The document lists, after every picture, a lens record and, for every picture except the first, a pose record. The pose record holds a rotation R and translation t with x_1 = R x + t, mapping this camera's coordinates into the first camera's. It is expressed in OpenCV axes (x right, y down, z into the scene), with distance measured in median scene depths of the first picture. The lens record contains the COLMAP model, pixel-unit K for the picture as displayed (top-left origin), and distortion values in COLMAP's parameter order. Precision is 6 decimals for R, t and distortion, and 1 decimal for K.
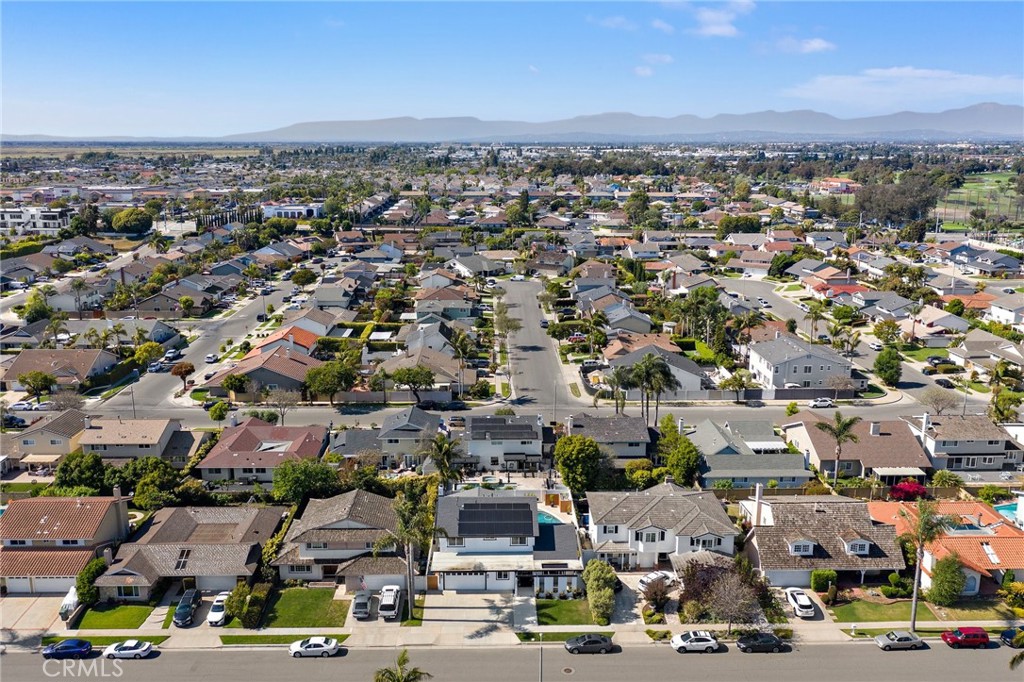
lens RADIAL K [[852.5, 0, 517.0], [0, 852.5, 348.7], [0, 0, 1]] dist [-0.006821, 0.006178]
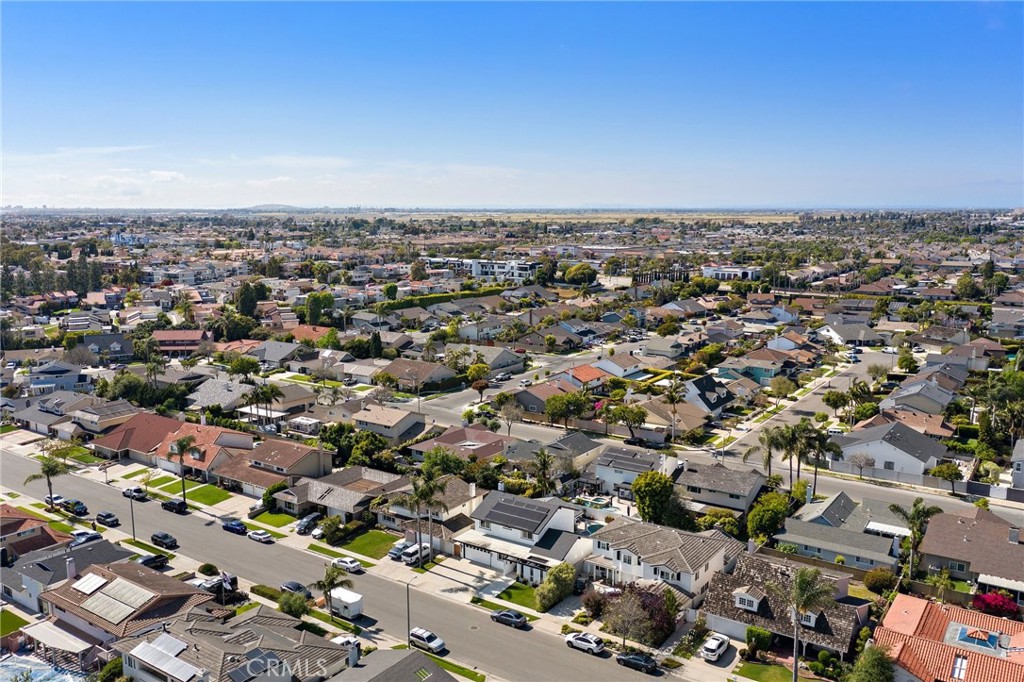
lens RADIAL K [[852.5, 0, 512.4], [0, 852.5, 342.0], [0, 0, 1]] dist [-0.006821, 0.006178]
pose [[0.806701, 0.088618, -0.584278, 0.675385], [-0.136497, 0.989899, -0.038319, 0.004199], [0.574981, 0.110664, 0.810648, -0.018725]]
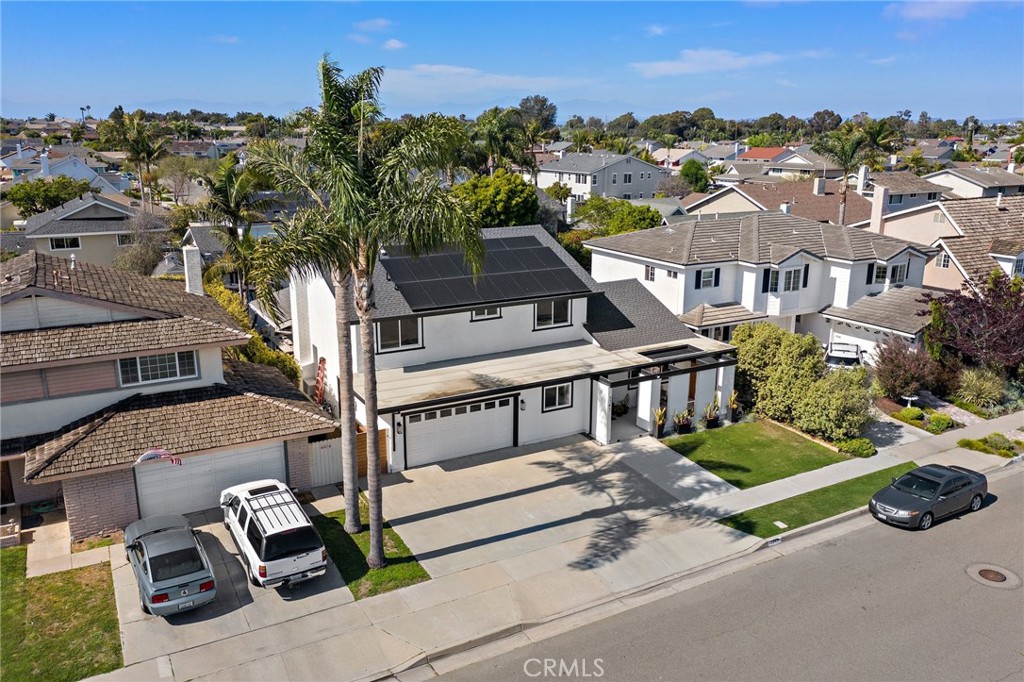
lens RADIAL K [[808.3, 0, 512.4], [0, 808.3, 338.7], [0, 0, 1]] dist [-0.000530, 0.008508]
pose [[0.882728, -0.120146, 0.454264, -0.183025], [0.112656, 0.992676, 0.043635, 0.221743], [-0.456179, 0.012658, 0.889798, 0.695648]]
